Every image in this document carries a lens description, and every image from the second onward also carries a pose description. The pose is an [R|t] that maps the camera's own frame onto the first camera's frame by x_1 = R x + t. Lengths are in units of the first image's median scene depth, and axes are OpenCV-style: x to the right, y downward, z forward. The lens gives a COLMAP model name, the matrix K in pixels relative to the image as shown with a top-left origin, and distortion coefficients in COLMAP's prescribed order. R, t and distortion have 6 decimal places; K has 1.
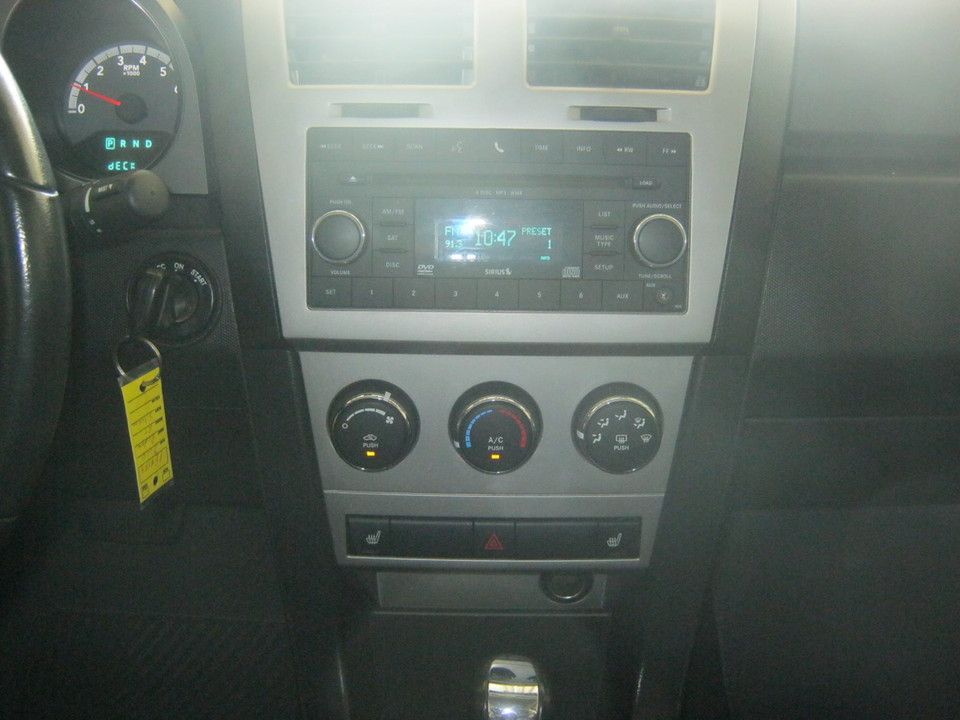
lens RADIAL K [[1026.8, 0, 453.2], [0, 1026.8, 339.3], [0, 0, 1]] dist [-0.043544, 0.000000]
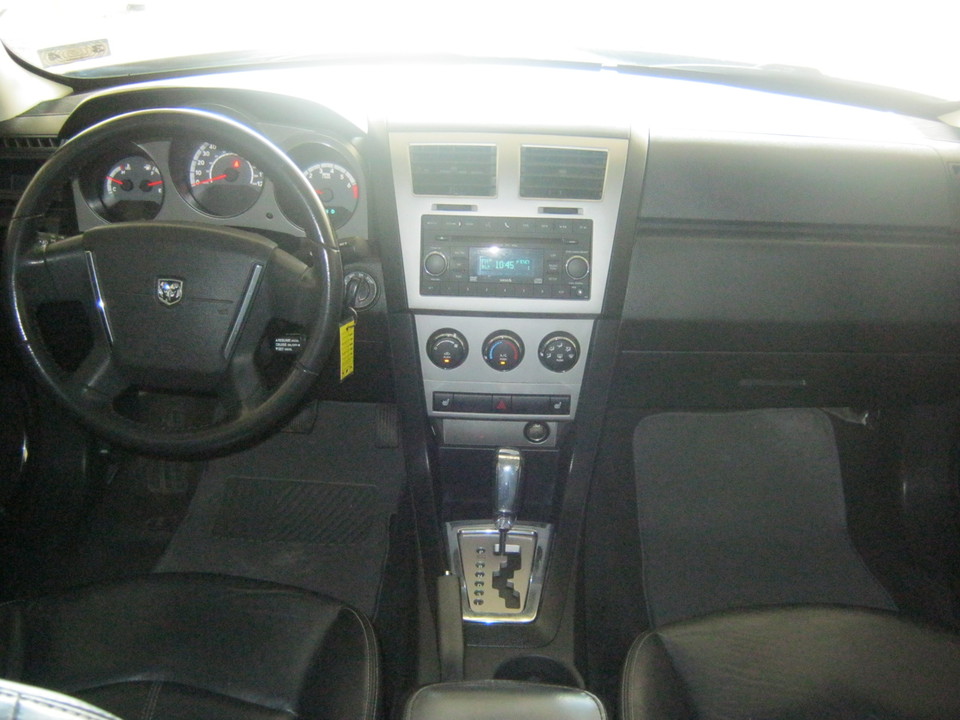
lens RADIAL K [[1026.8, 0, 467.0], [0, 1026.8, 376.3], [0, 0, 1]] dist [-0.043544, 0.000000]
pose [[0.999848, 0.015220, 0.008500, -0.054950], [-0.015600, 0.998793, 0.046568, 0.039850], [-0.007781, -0.046693, 0.998879, -1.216749]]
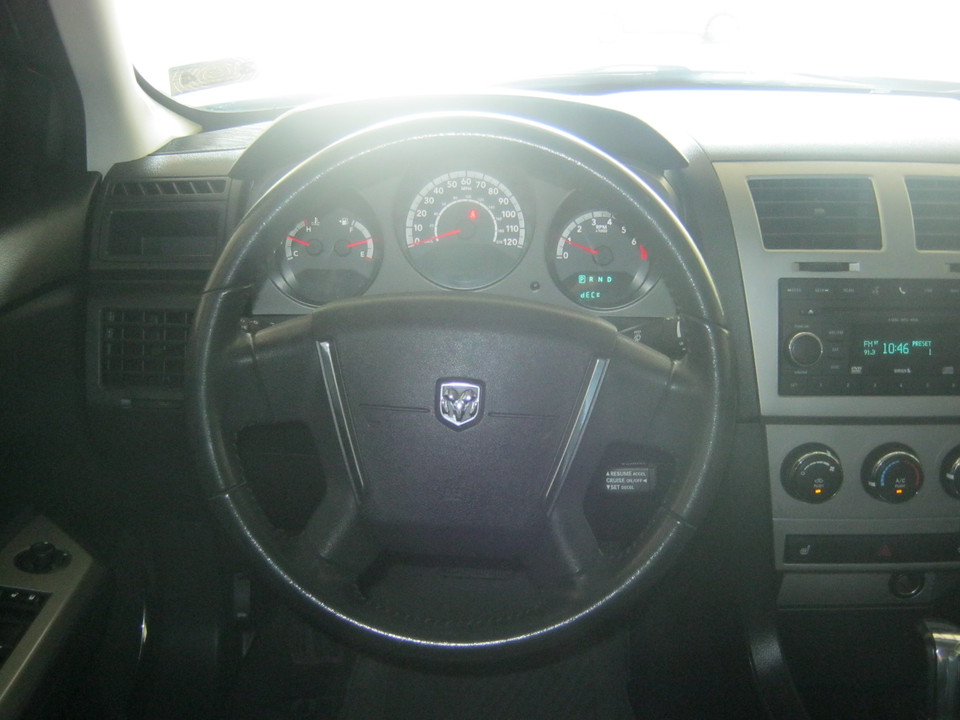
lens RADIAL K [[1026.8, 0, 480.0], [0, 1026.8, 354.2], [0, 0, 1]] dist [-0.043544, 0.000000]
pose [[0.999022, -0.008896, 0.043304, -0.635843], [0.011278, 0.998419, -0.055075, -0.012915], [-0.042746, 0.055510, 0.997543, -0.484056]]
